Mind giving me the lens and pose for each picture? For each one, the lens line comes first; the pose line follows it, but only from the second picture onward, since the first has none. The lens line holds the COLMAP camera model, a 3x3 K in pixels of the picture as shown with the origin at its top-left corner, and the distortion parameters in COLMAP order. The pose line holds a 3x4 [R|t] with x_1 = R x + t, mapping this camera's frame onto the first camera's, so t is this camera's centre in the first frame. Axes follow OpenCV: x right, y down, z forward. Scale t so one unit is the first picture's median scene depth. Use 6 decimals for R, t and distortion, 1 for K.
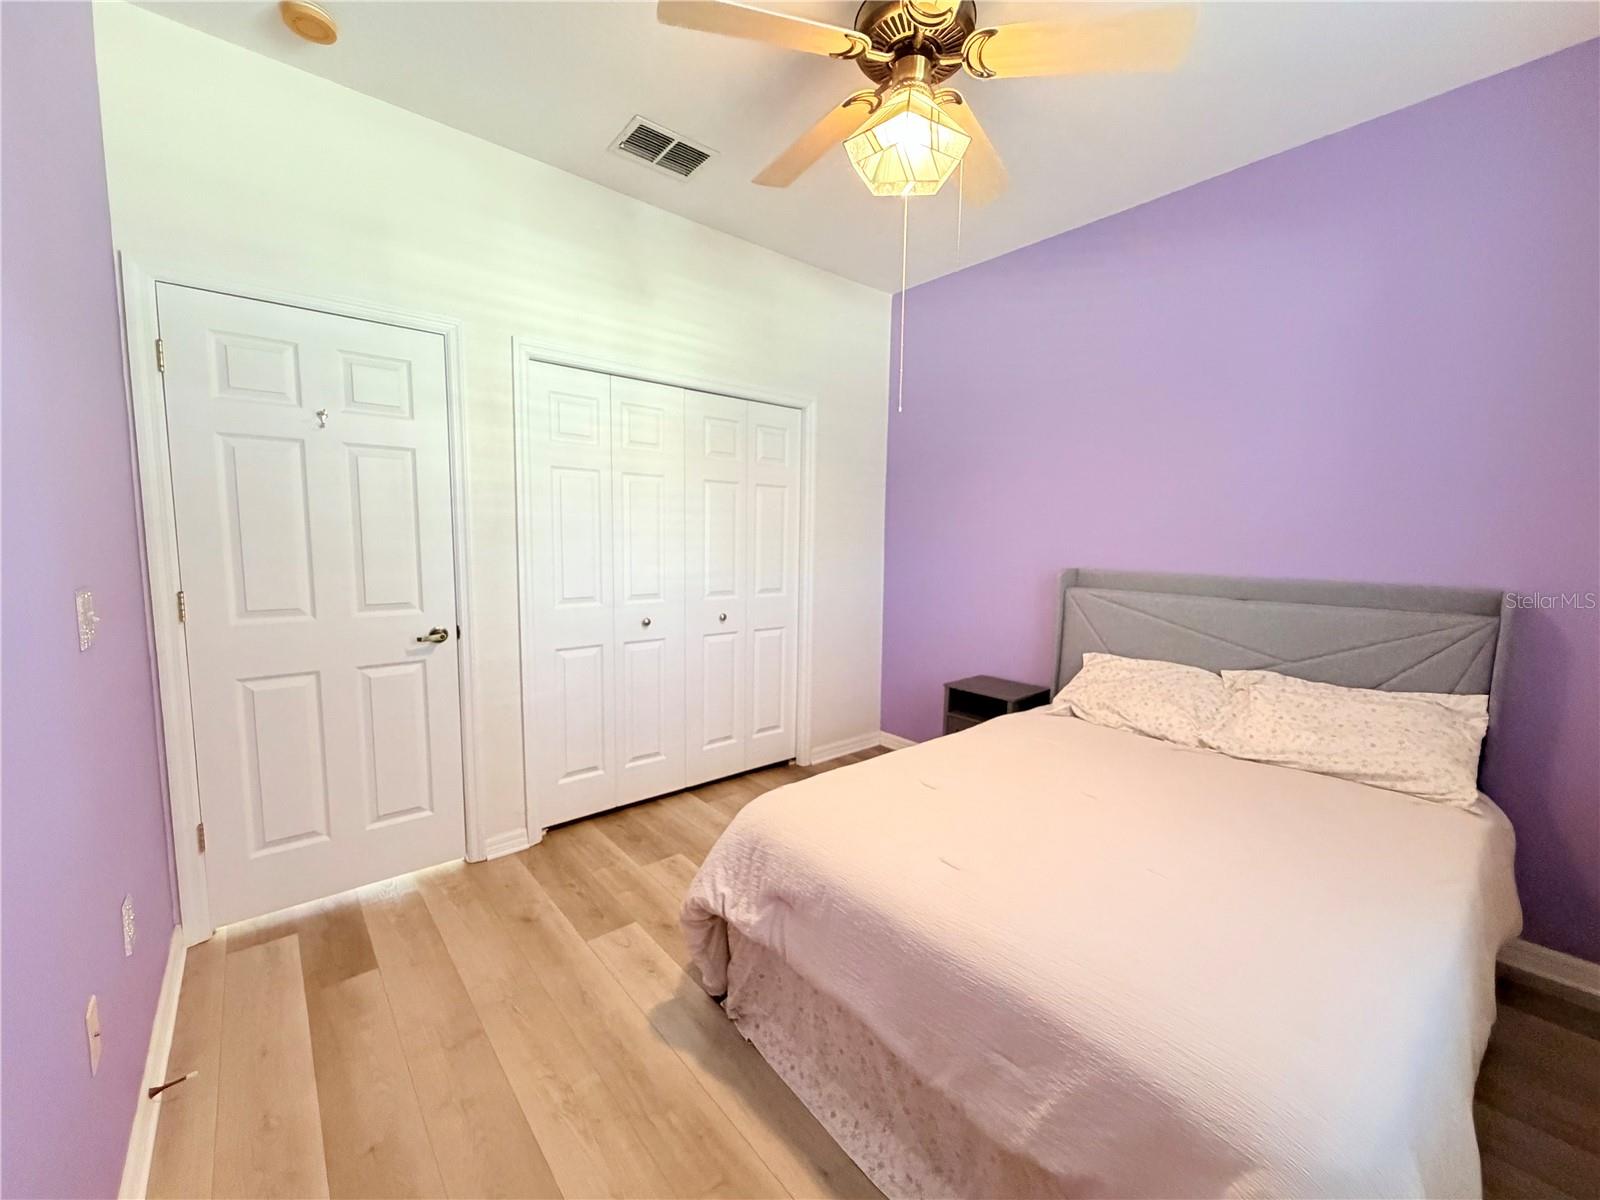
lens RADIAL K [[635.4, 0, 793.4], [0, 635.4, 602.4], [0, 0, 1]] dist [0.003118, 0.000309]
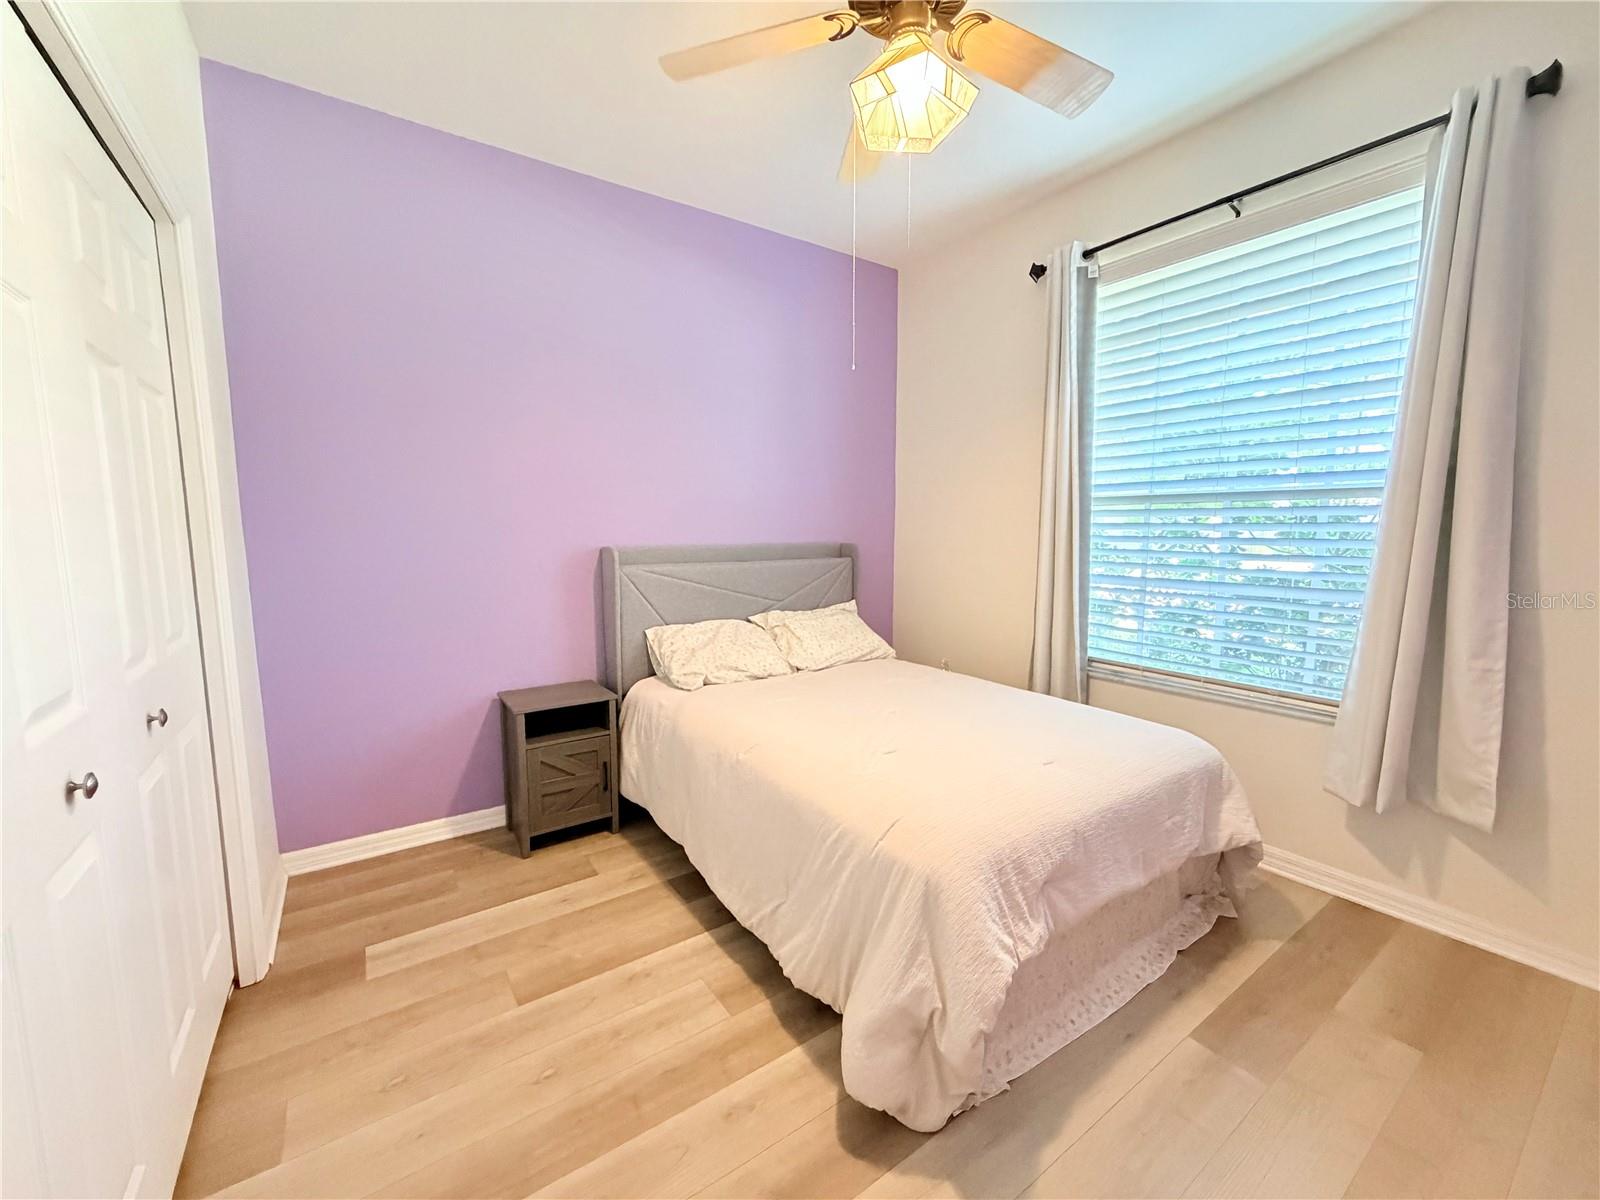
lens RADIAL K [[635.4, 0, 799.7], [0, 635.4, 601.5], [0, 0, 1]] dist [0.003118, 0.000309]
pose [[0.104262, -0.134331, 0.985436, -0.702716], [0.109739, 0.986340, 0.122844, -0.086044], [-0.988477, 0.095333, 0.117579, 0.896416]]
